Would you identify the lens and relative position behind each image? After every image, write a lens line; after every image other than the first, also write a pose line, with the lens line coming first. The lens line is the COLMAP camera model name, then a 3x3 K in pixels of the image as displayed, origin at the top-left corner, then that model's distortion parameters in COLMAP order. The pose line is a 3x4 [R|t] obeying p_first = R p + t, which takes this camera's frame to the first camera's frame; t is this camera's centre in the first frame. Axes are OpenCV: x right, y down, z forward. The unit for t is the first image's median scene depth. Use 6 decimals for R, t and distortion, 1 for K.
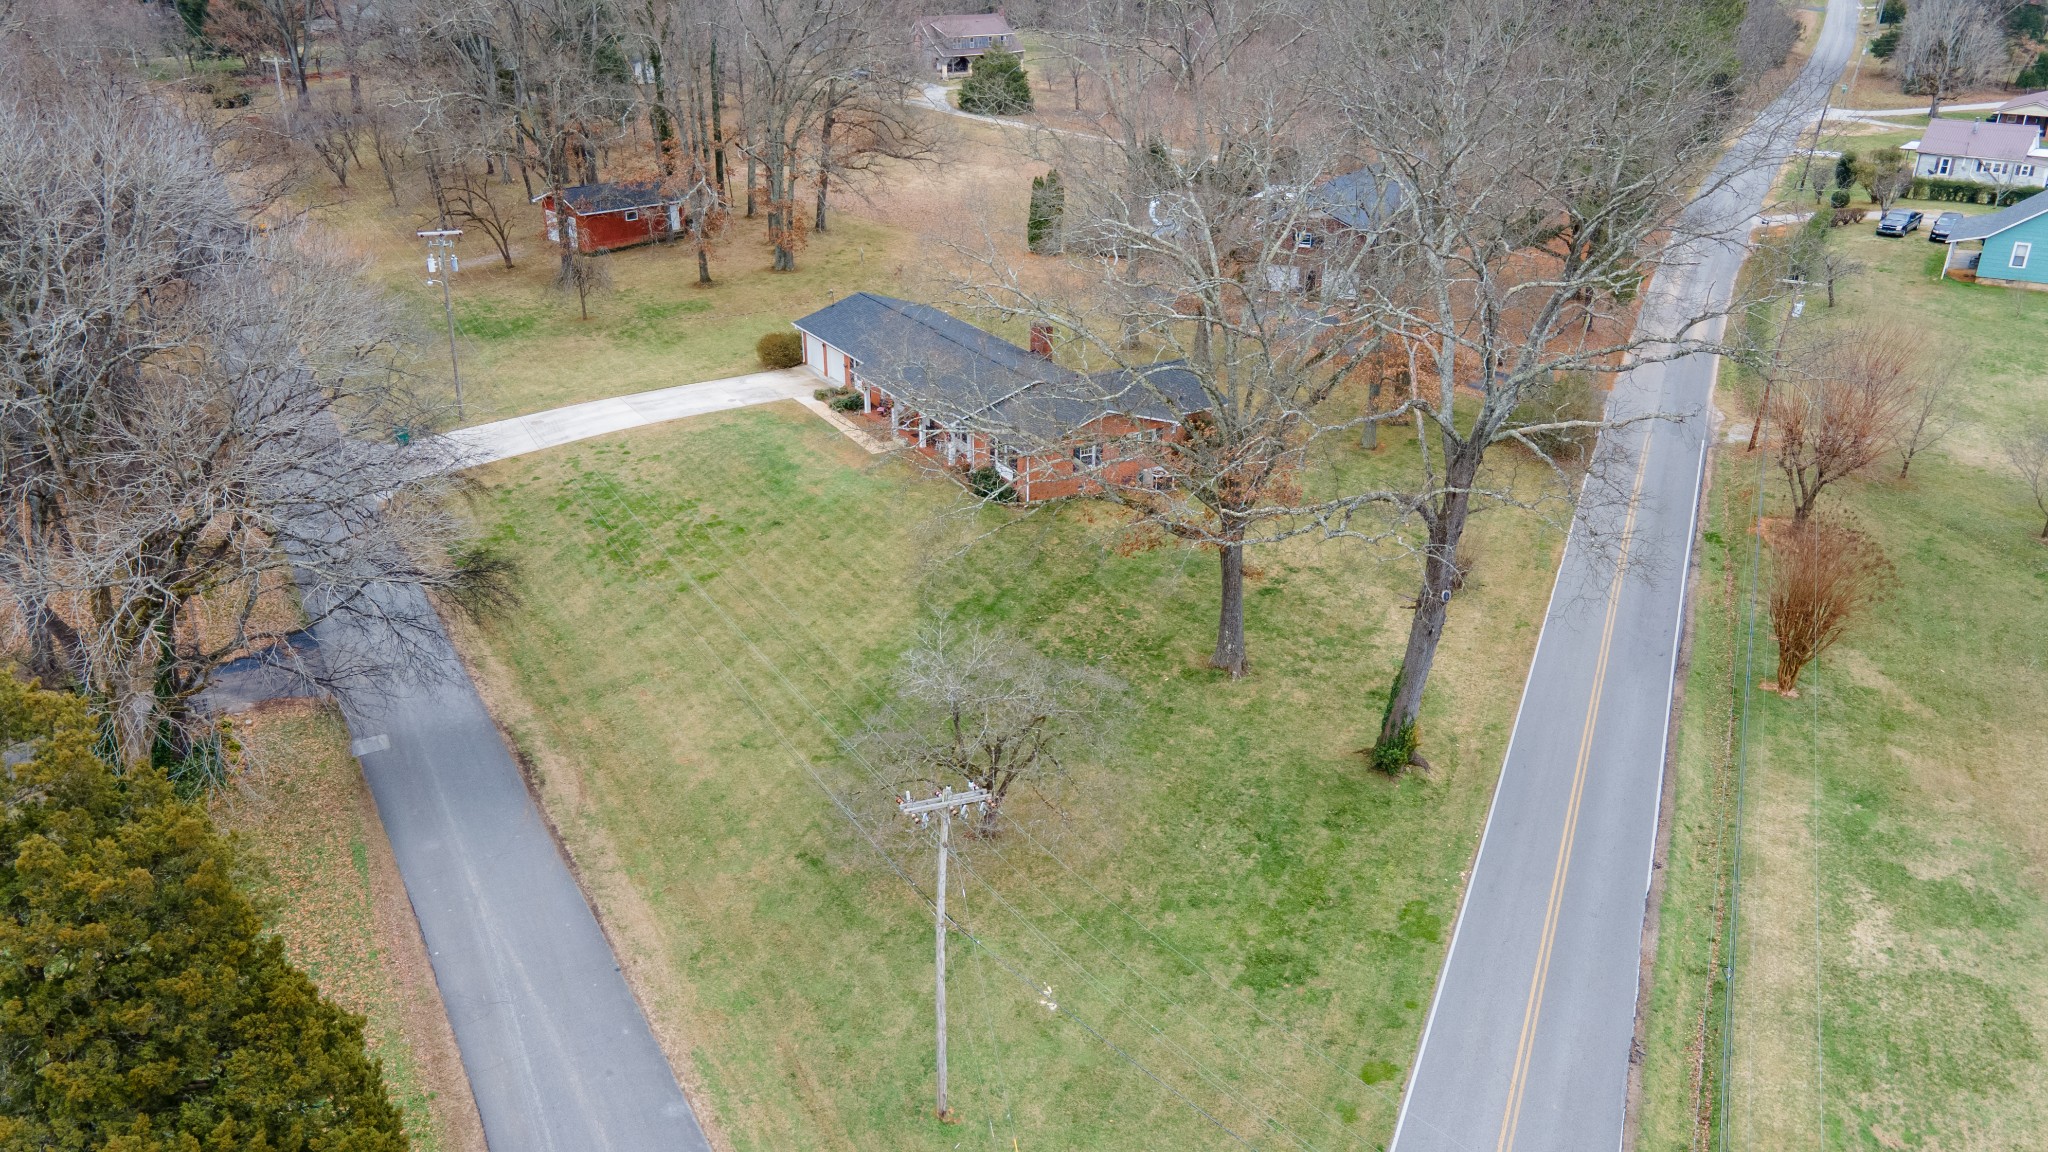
lens RADIAL K [[1510.6, 0, 1024.0], [0, 1510.6, 576.0], [0, 0, 1]] dist [0.046344, 0.002804]
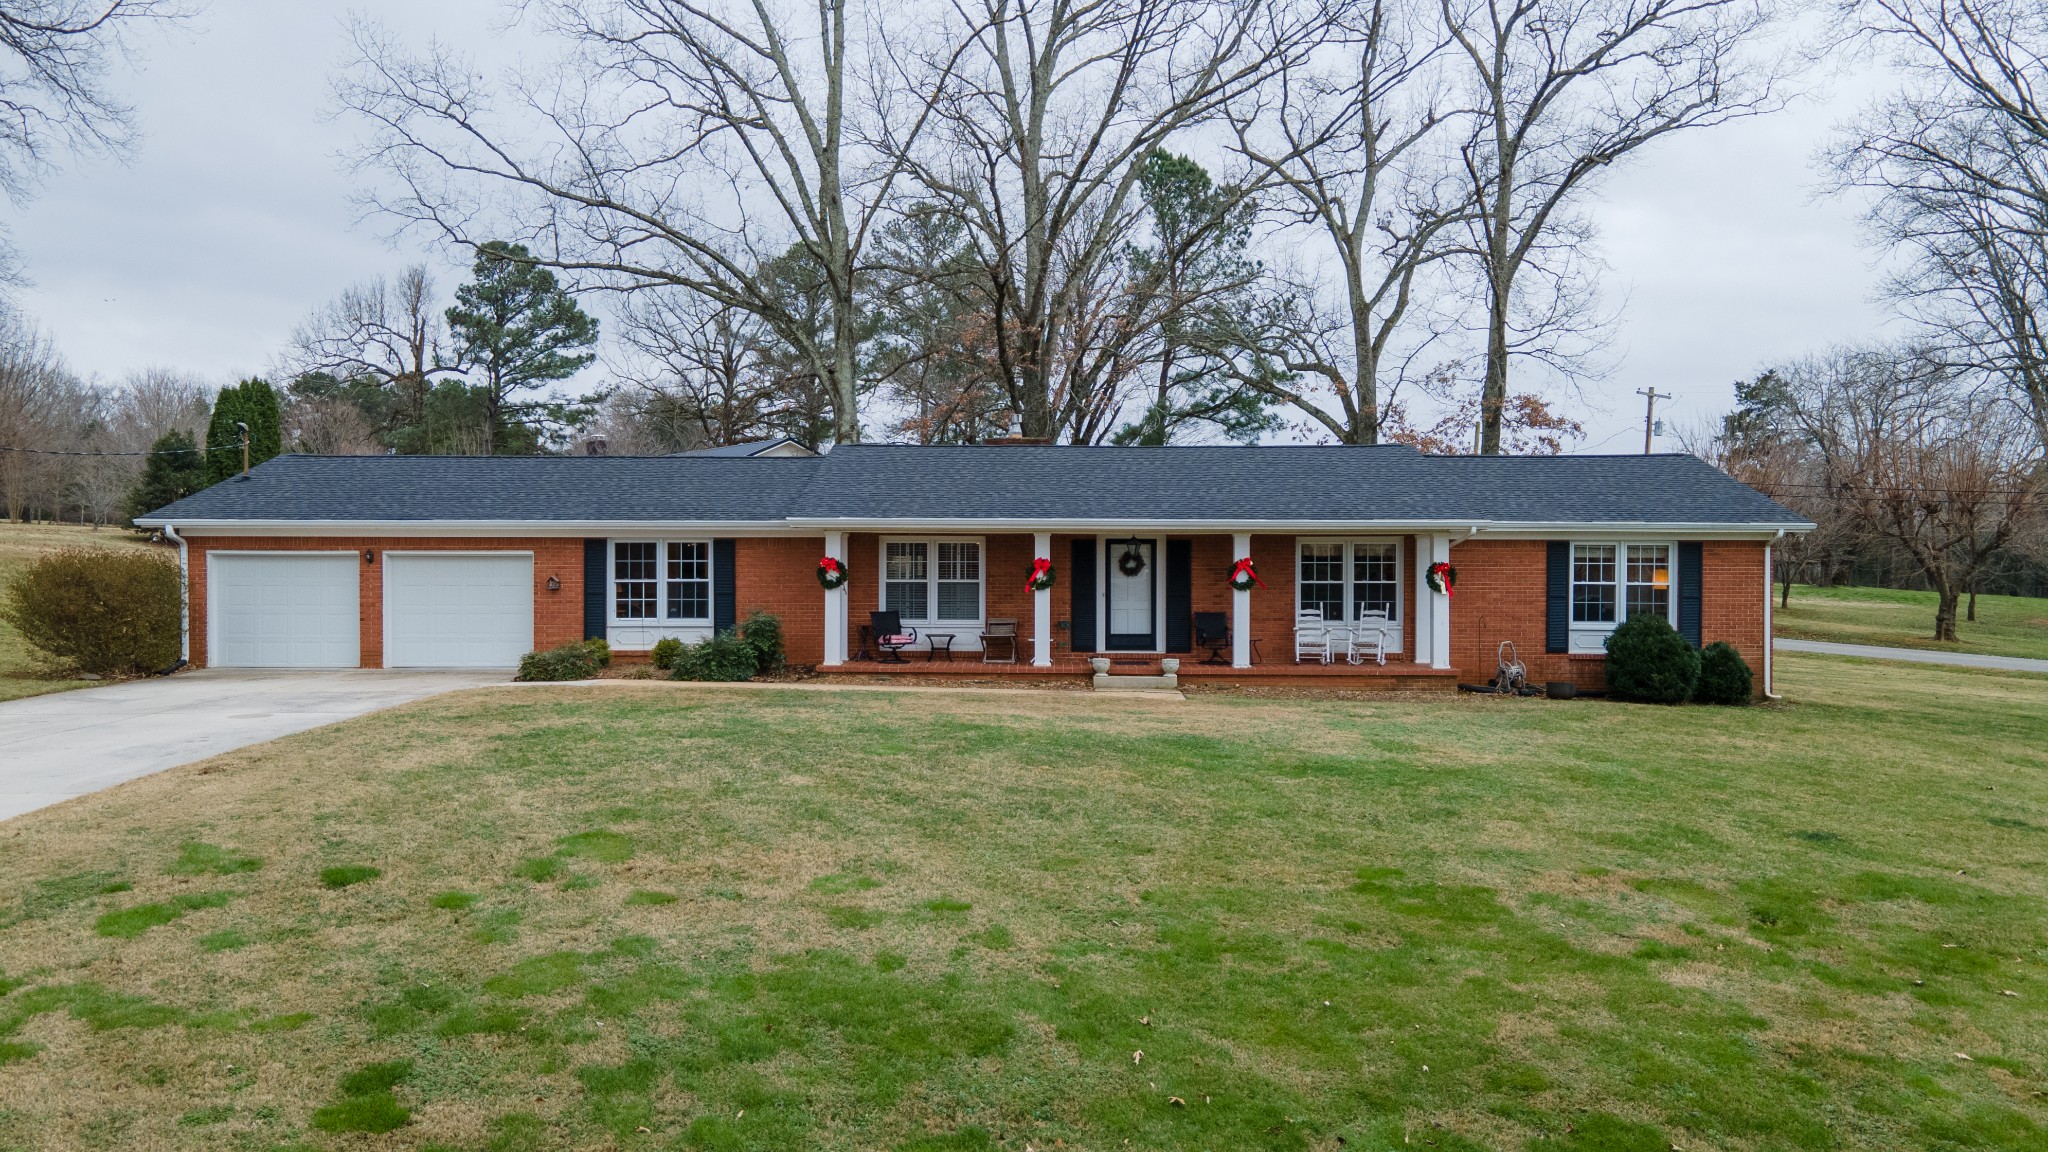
lens RADIAL K [[1510.6, 0, 1024.0], [0, 1510.6, 576.0], [0, 0, 1]] dist [0.046344, 0.002804]
pose [[0.530665, -0.023098, 0.847267, -0.415532], [0.348730, 0.917048, -0.193419, -0.067937], [-0.772517, 0.398108, 0.494700, 1.031728]]
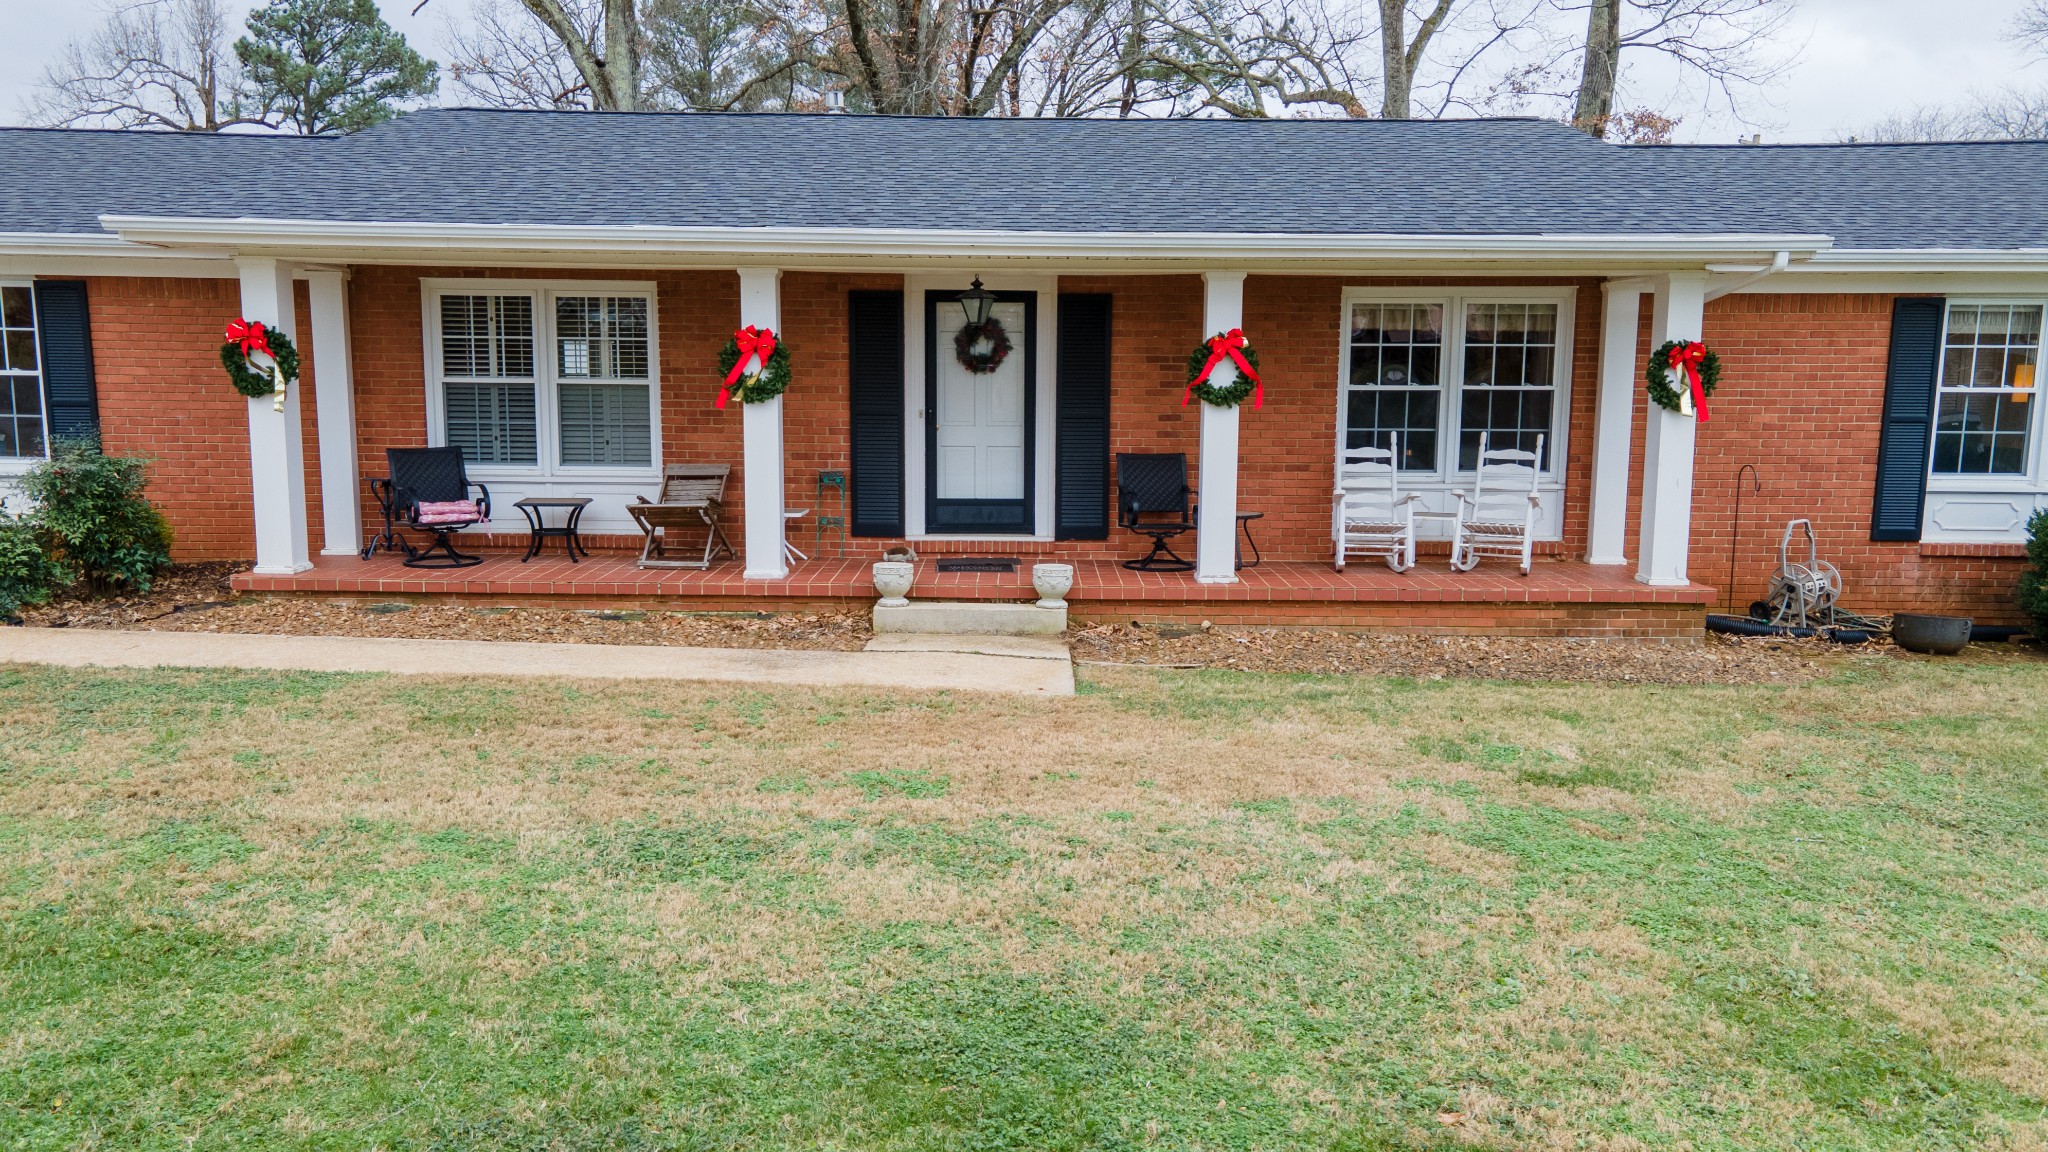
lens RADIAL K [[1510.6, 0, 1024.0], [0, 1510.6, 576.0], [0, 0, 1]] dist [0.046344, 0.002804]
pose [[0.514088, -0.127122, 0.848265, -0.227149], [0.347581, 0.934993, -0.070531, -0.096117], [-0.784156, 0.331101, 0.524854, 1.111427]]
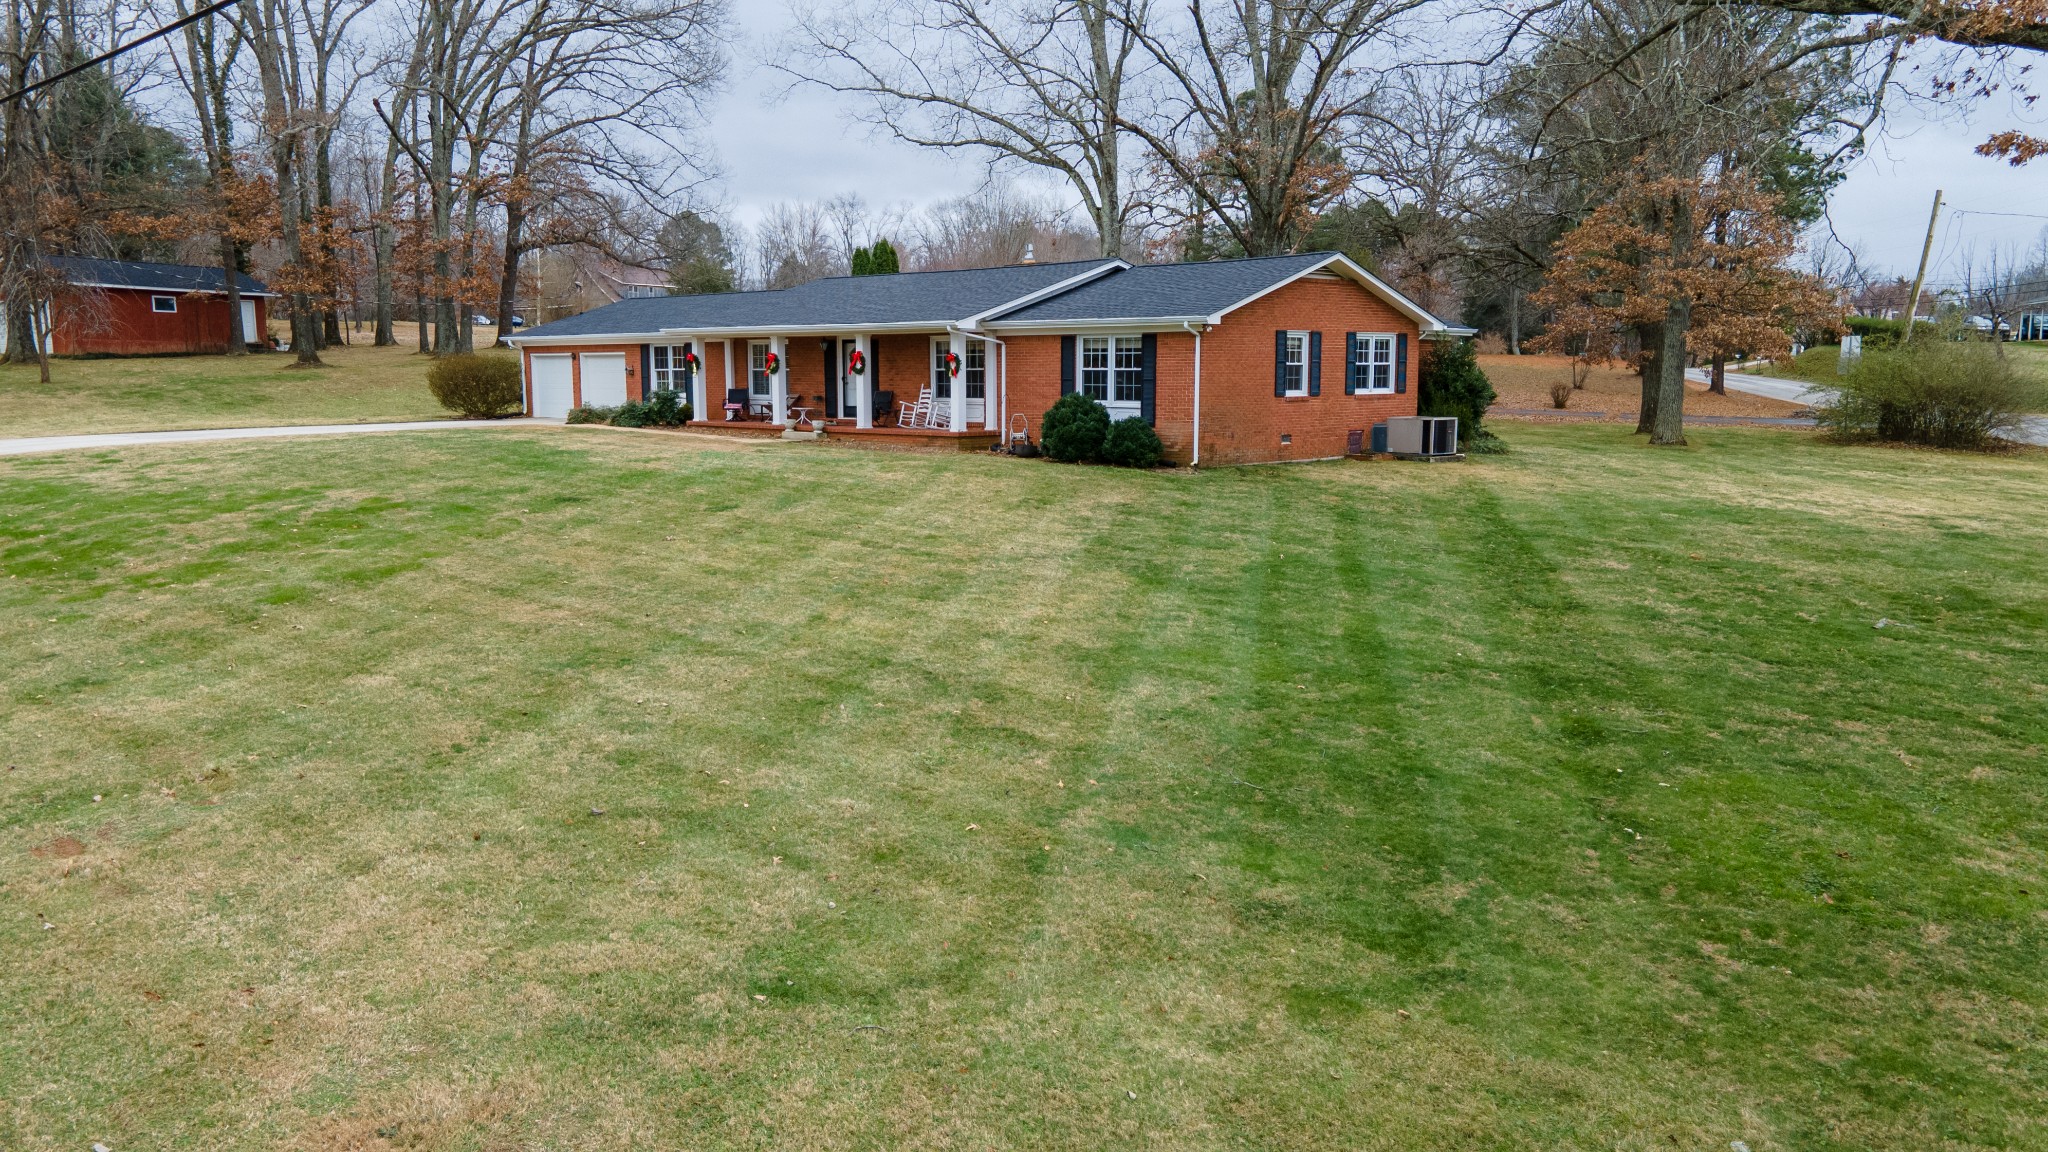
lens RADIAL K [[1510.6, 0, 1024.0], [0, 1510.6, 576.0], [0, 0, 1]] dist [0.046344, 0.002804]
pose [[0.965777, -0.048271, 0.254841, -0.162447], [0.117650, 0.957166, -0.264559, 0.094730], [-0.231155, 0.285488, 0.930088, 0.693546]]
